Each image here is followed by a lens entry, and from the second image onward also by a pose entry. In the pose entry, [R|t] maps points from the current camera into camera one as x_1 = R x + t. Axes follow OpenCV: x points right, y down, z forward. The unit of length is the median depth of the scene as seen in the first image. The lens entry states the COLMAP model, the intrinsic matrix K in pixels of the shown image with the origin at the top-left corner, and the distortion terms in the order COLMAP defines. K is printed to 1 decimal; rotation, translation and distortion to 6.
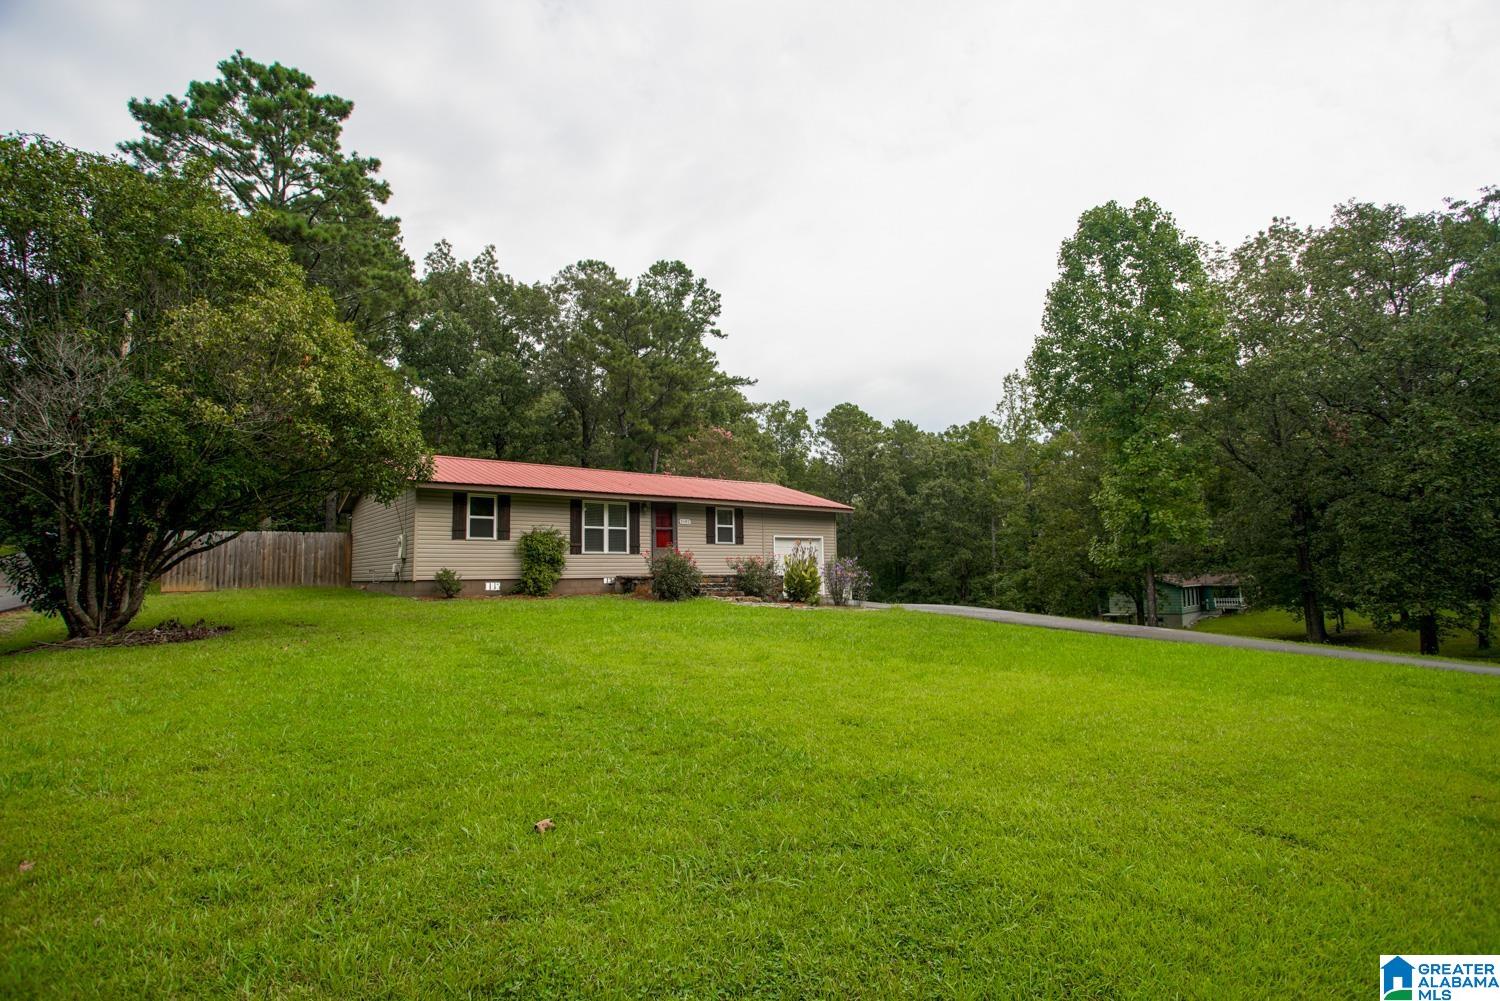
lens RADIAL K [[737.7, 0, 750.0], [0, 737.7, 500.5], [0, 0, 1]] dist [-0.051858, -0.000065]
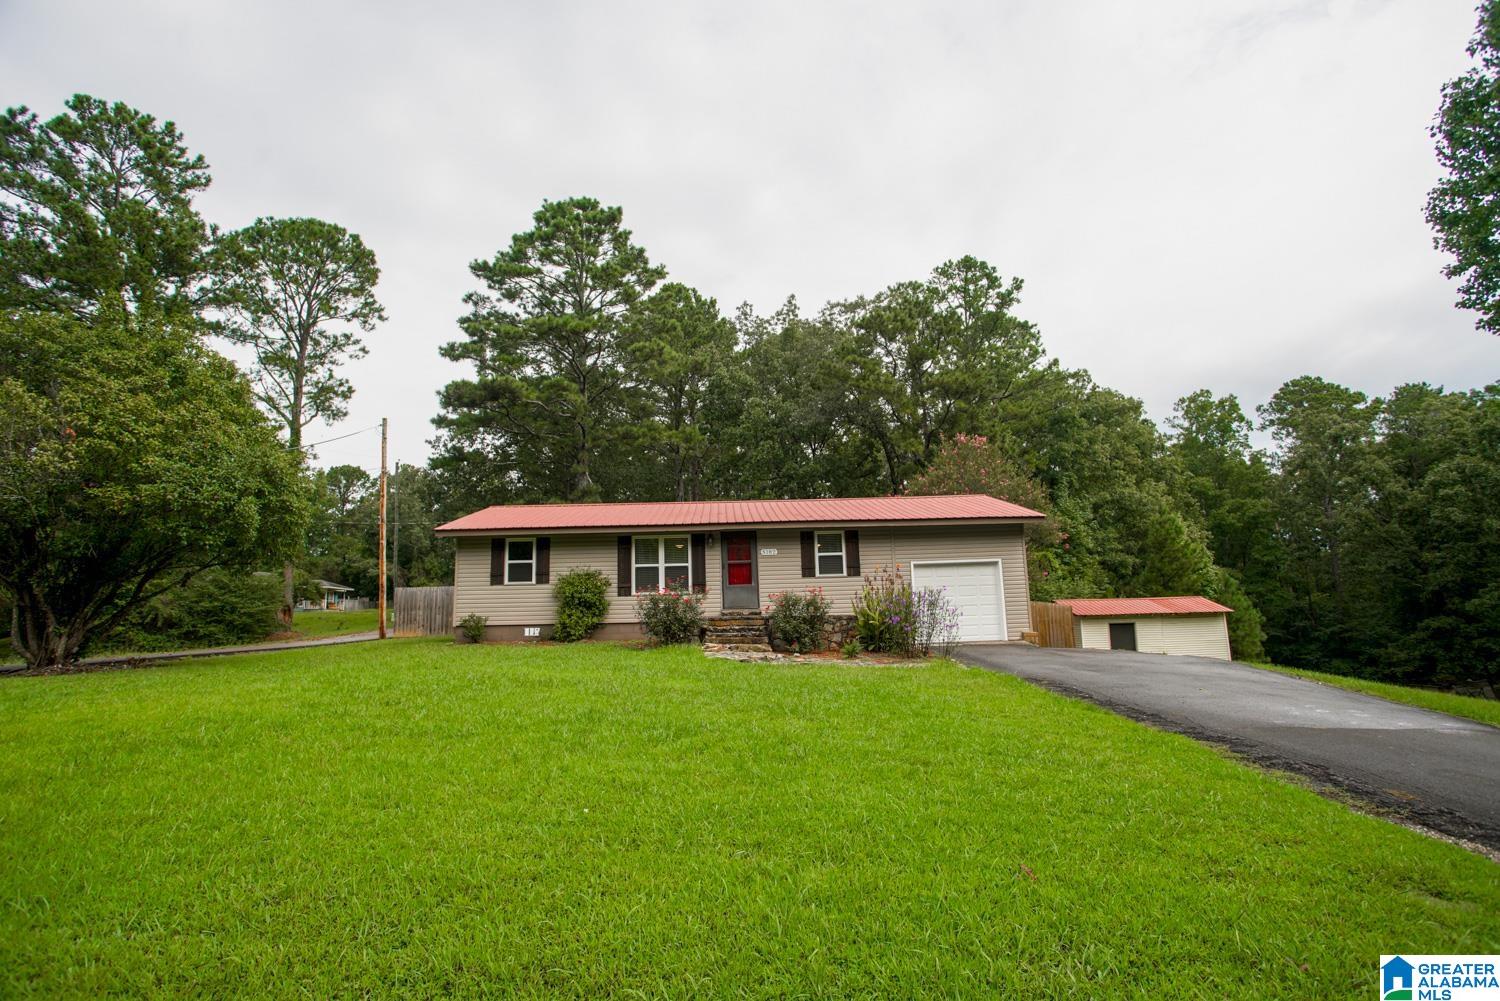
lens RADIAL K [[723.9, 0, 750.0], [0, 723.9, 500.5], [0, 0, 1]] dist [-0.075457, 0.032626]
pose [[0.784507, -0.113773, -0.609594, 0.435638], [0.076673, 0.993279, -0.086710, 0.044556], [0.615362, 0.021285, 0.787957, 0.387019]]
